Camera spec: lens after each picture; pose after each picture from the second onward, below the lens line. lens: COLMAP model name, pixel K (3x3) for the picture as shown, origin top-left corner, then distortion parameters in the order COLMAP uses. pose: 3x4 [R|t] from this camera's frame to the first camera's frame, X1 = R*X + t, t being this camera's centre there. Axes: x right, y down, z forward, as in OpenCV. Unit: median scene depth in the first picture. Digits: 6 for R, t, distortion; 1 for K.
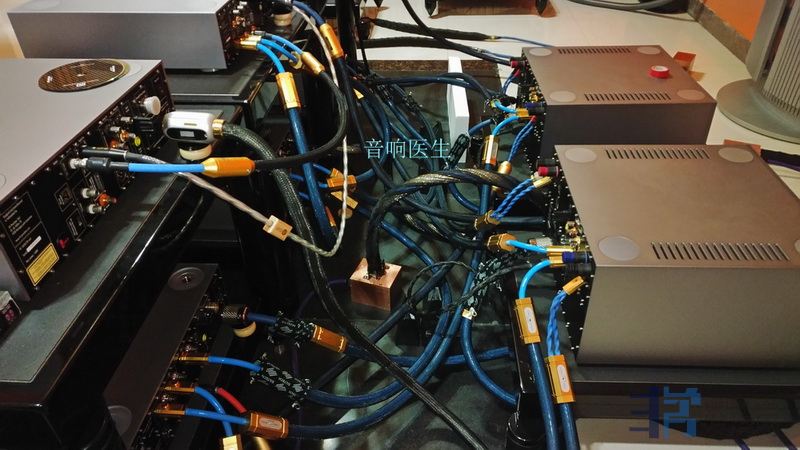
lens RADIAL K [[581.1, 0, 401.3], [0, 581.1, 224.5], [0, 0, 1]] dist [-0.003169, -0.003006]
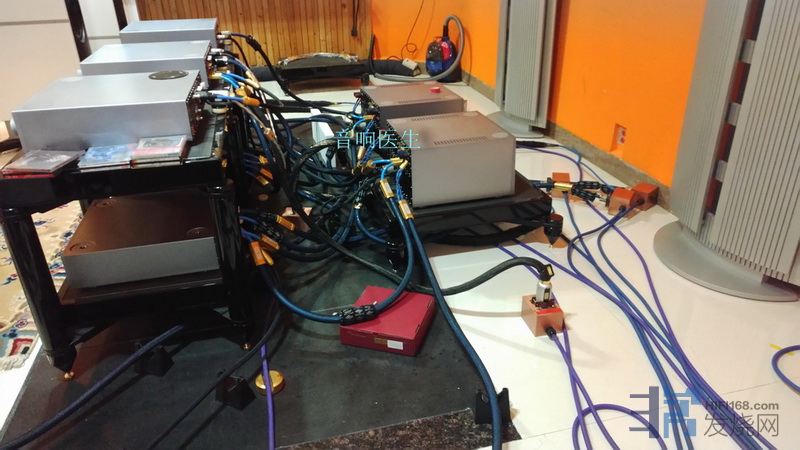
lens RADIAL K [[581.1, 0, 400.3], [0, 581.1, 224.7], [0, 0, 1]] dist [-0.003169, -0.003006]
pose [[0.956530, -0.122882, 0.264480, -0.269230], [0.166026, 0.975037, -0.147437, 0.525668], [-0.239760, 0.184938, 0.953055, -0.872508]]
